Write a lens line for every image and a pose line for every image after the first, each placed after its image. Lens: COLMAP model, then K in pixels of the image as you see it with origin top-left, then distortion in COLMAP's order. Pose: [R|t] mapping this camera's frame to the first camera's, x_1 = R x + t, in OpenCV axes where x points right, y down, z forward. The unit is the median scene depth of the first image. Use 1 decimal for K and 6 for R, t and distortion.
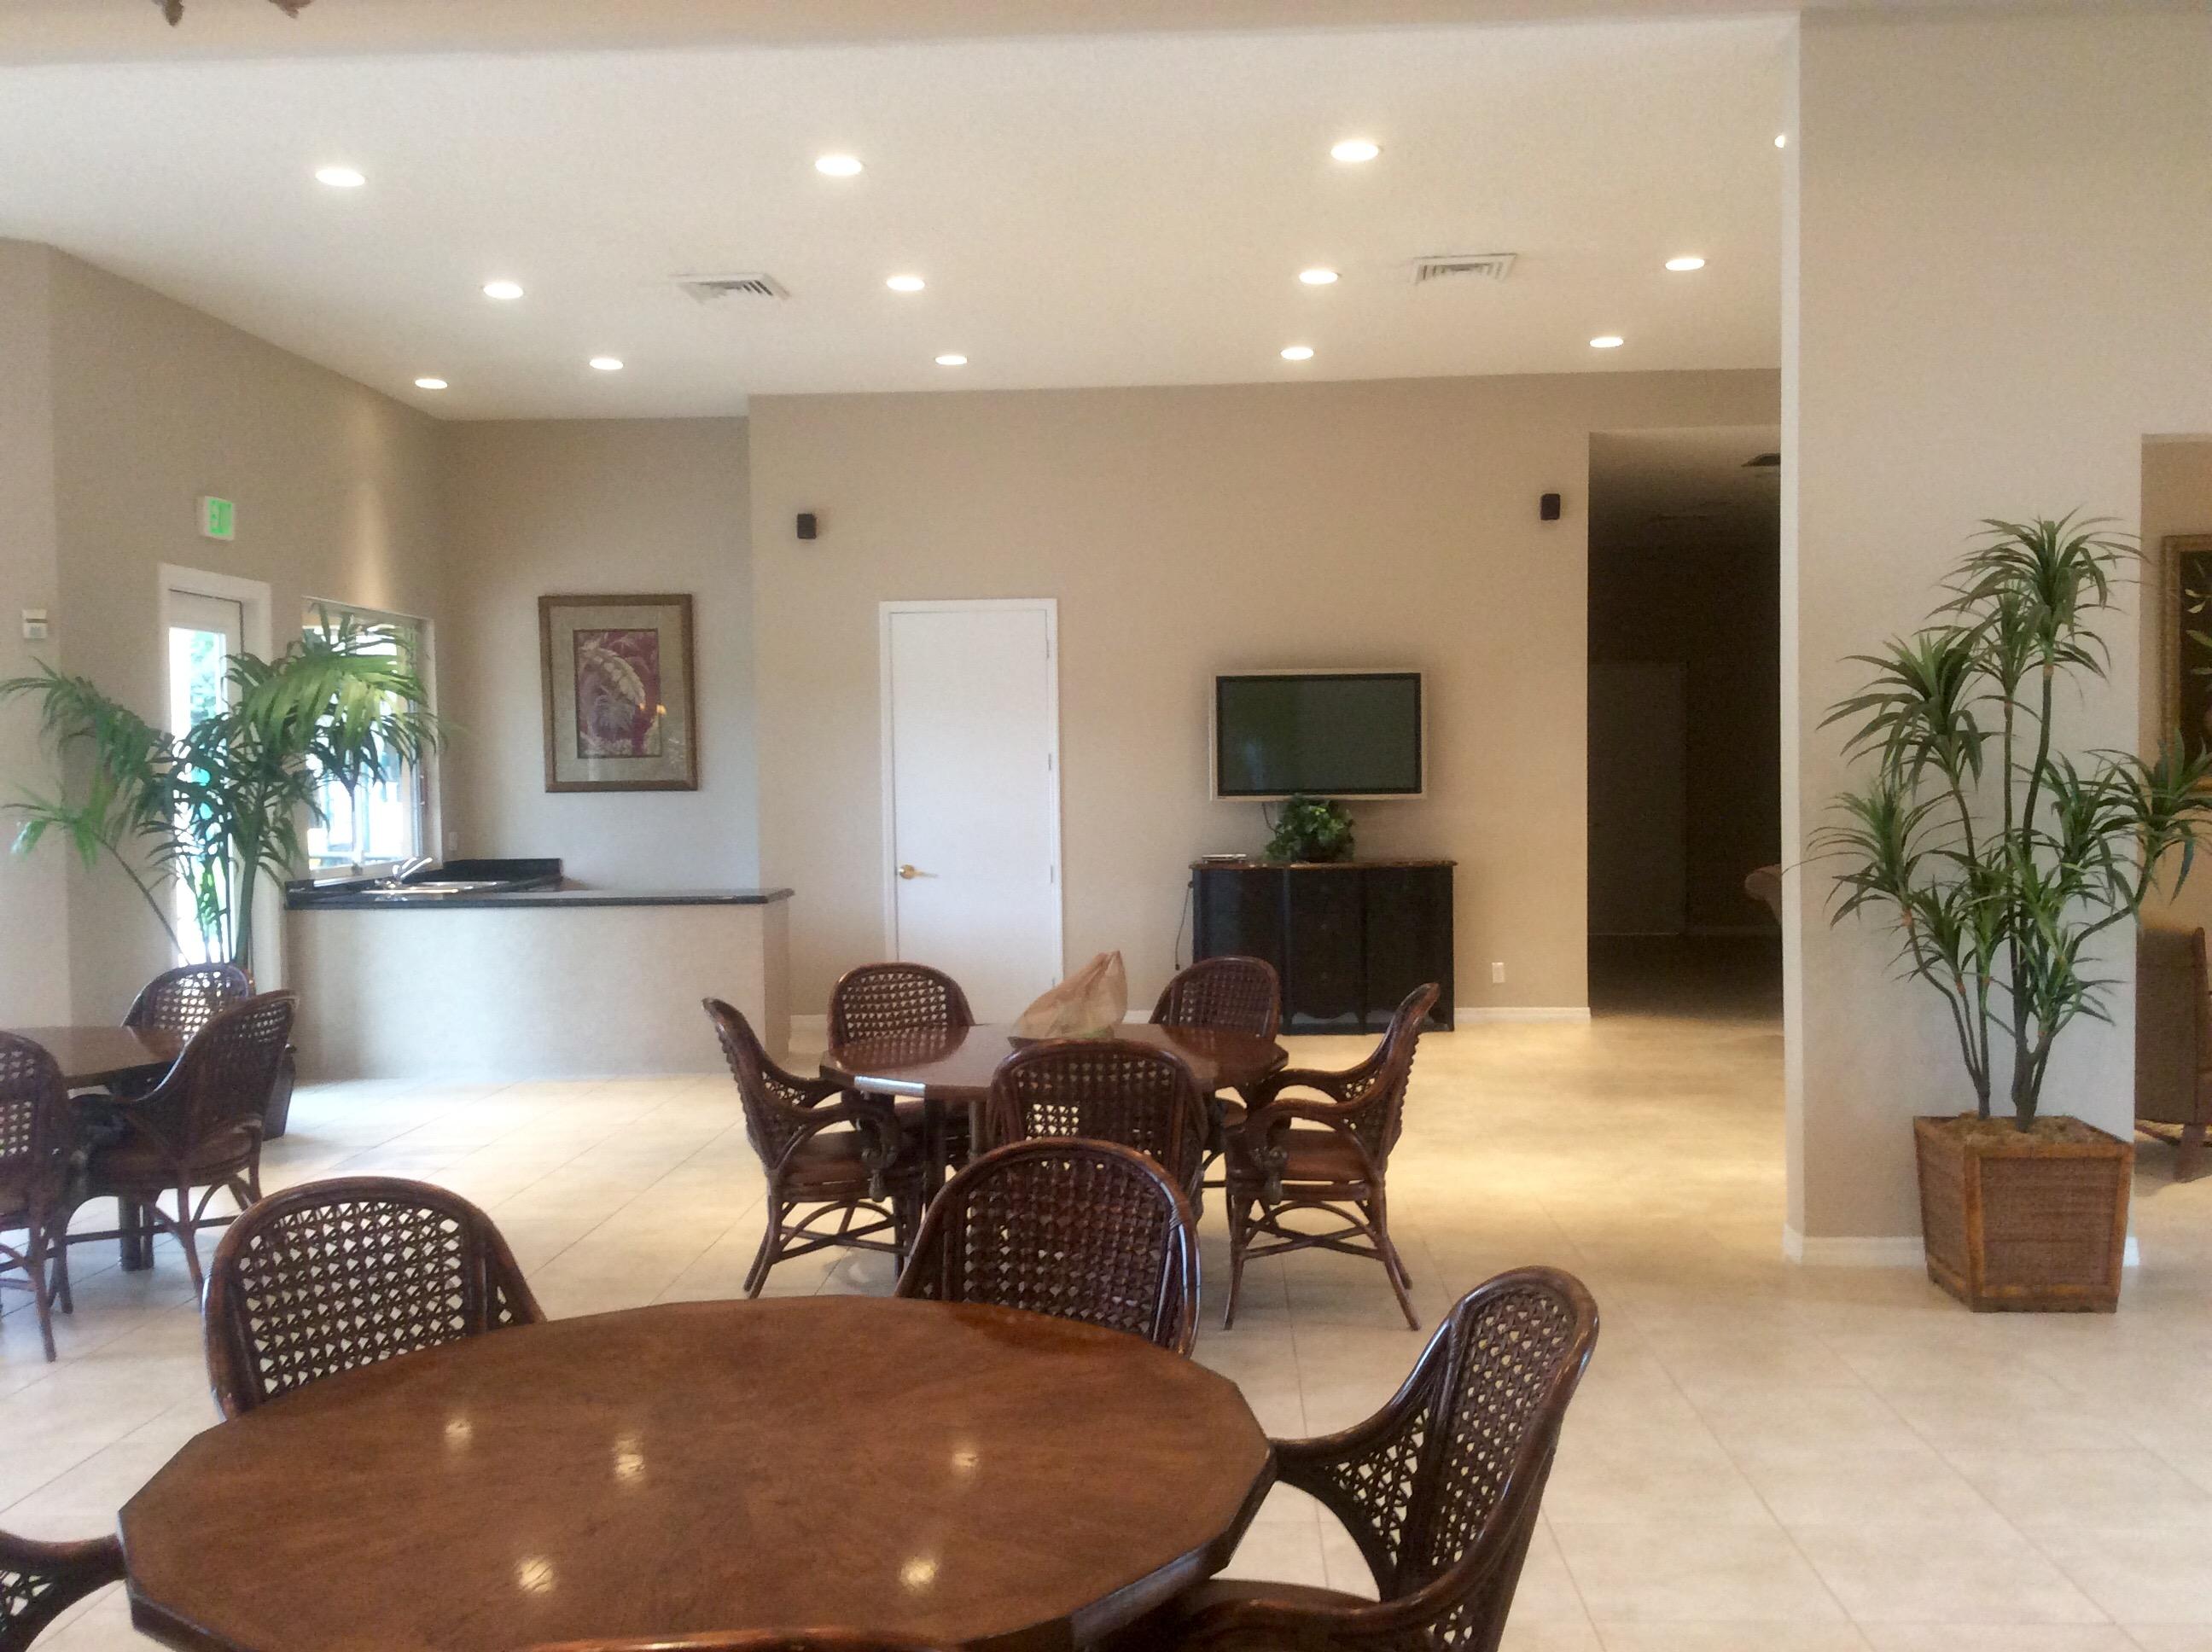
lens RADIAL K [[2041.7, 0, 1106.0], [0, 2041.7, 826.0], [0, 0, 1]] dist [0.089421, -0.197673]
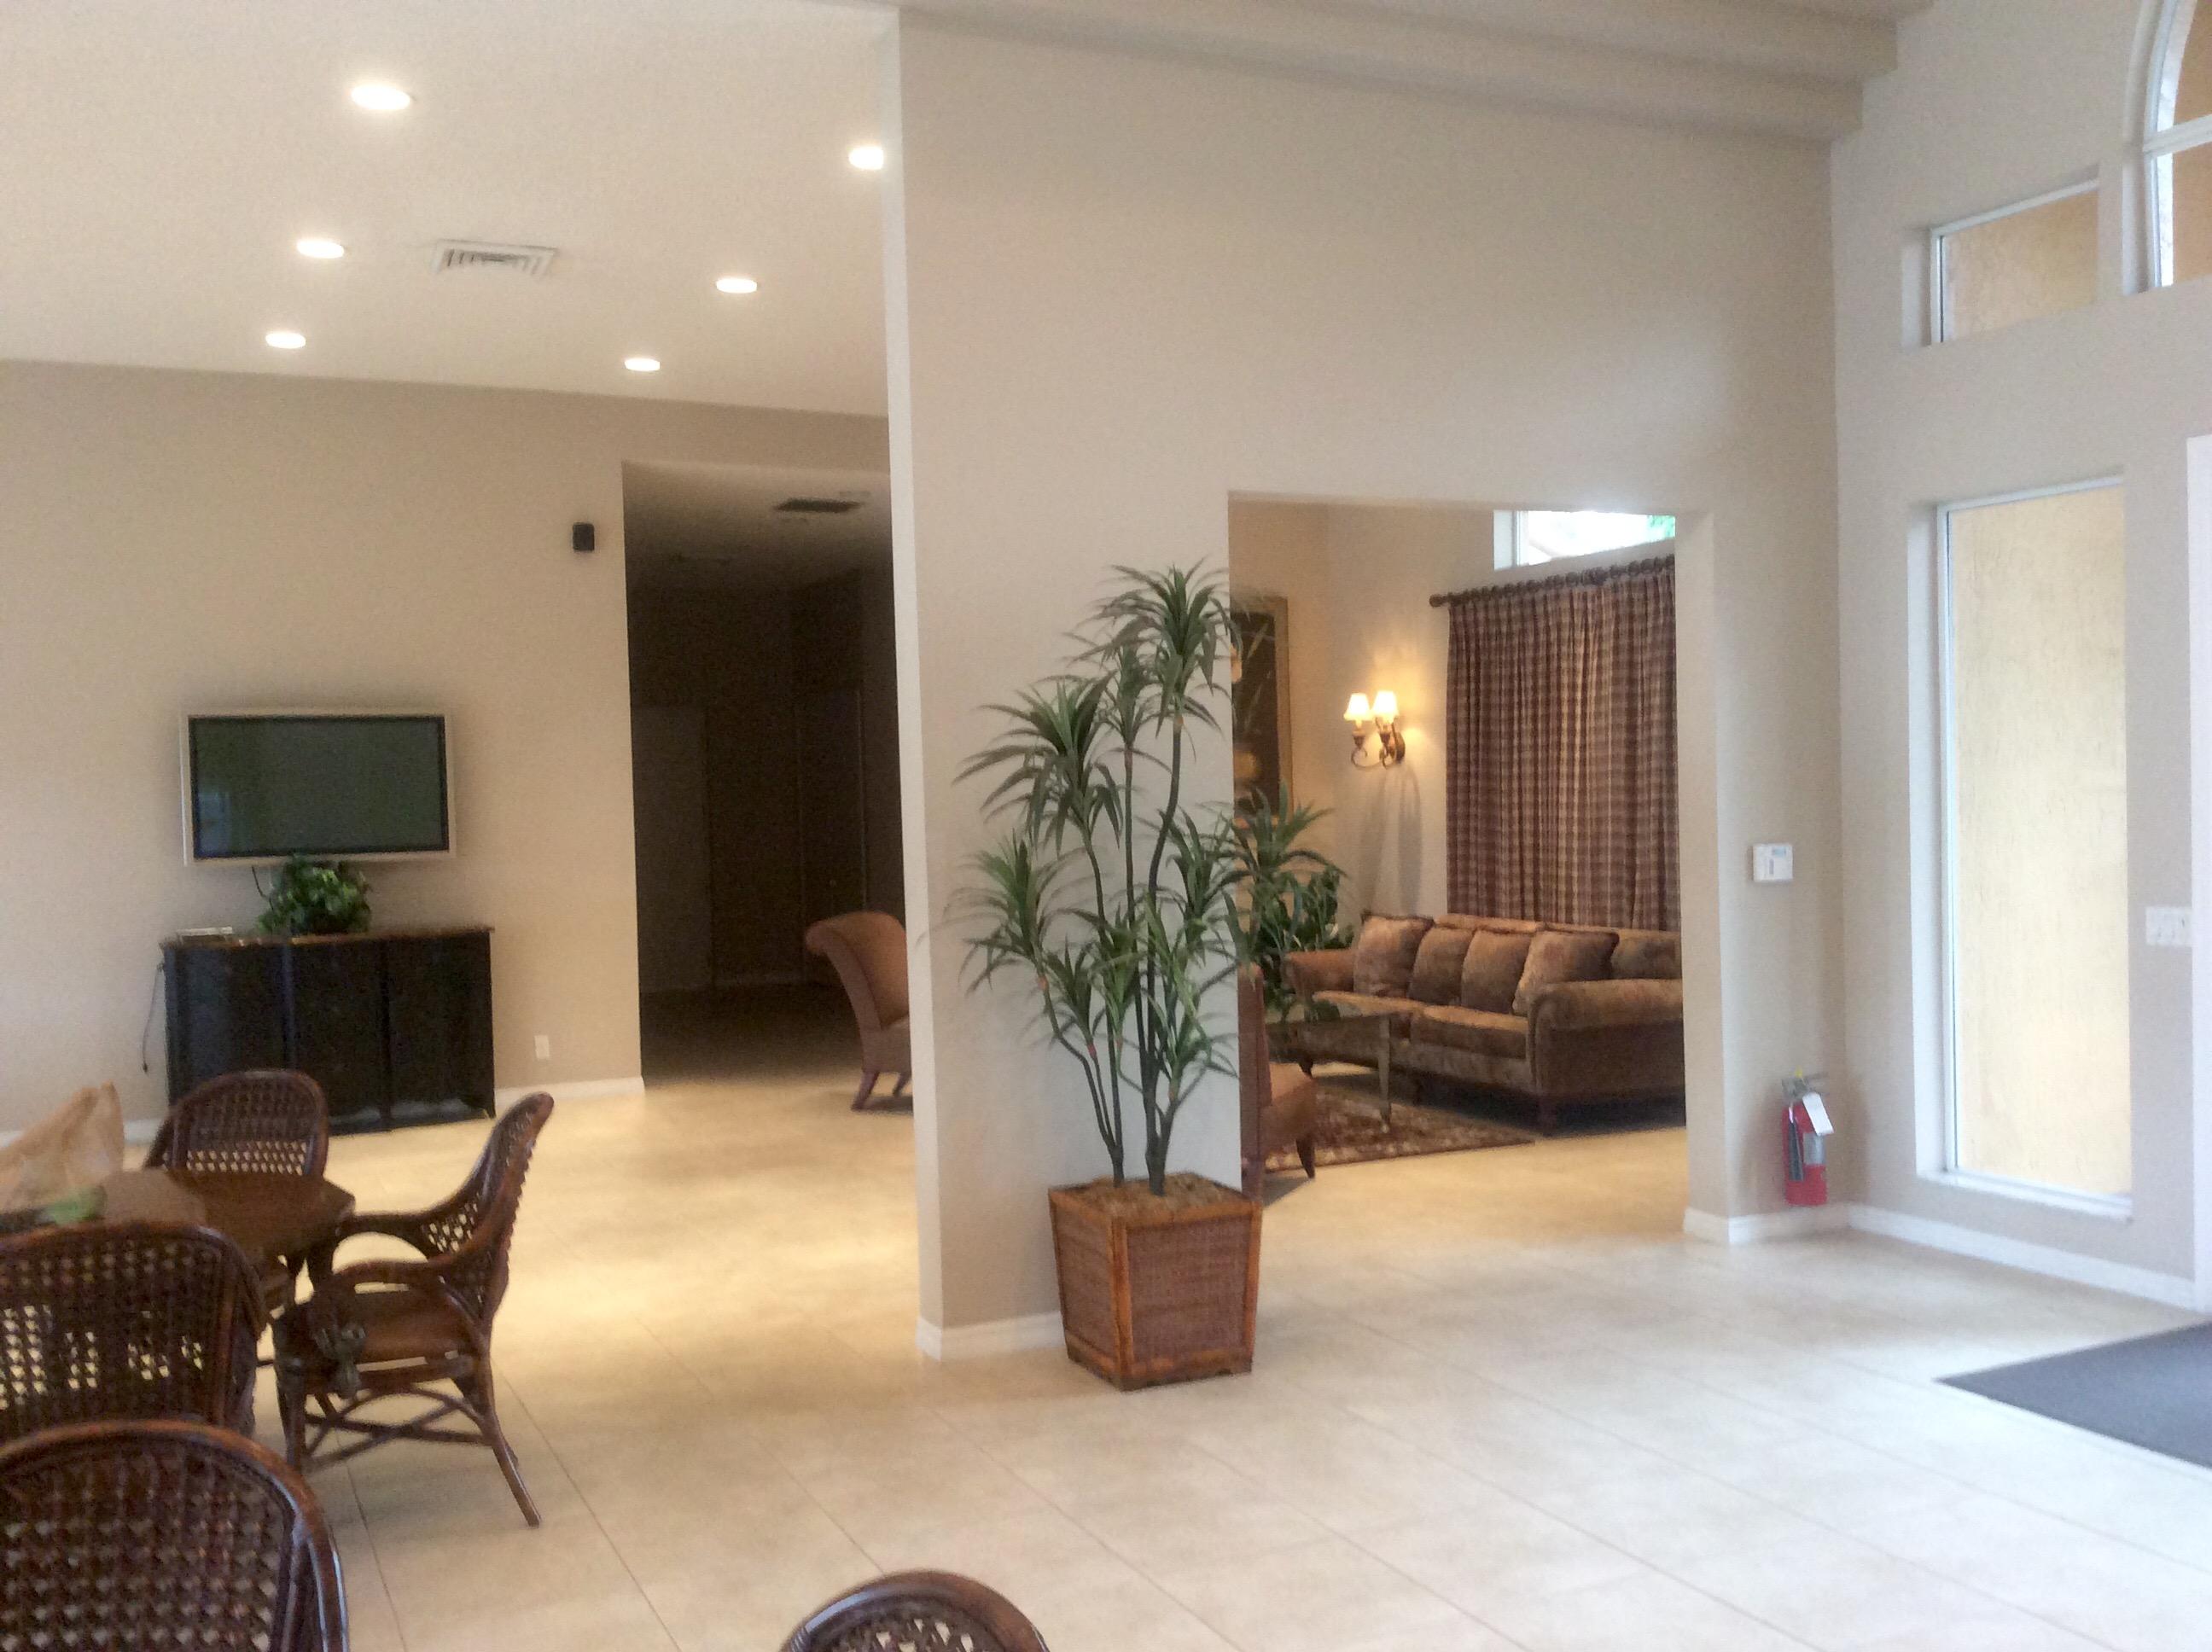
lens RADIAL K [[2010.1, 0, 1114.7], [0, 2010.1, 850.7], [0, 0, 1]] dist [0.106222, -0.242331]
pose [[0.876796, -0.021029, 0.480402, -0.027352], [0.025386, 0.999674, -0.002573, -0.012587], [-0.480192, 0.014452, 0.877045, 0.169008]]
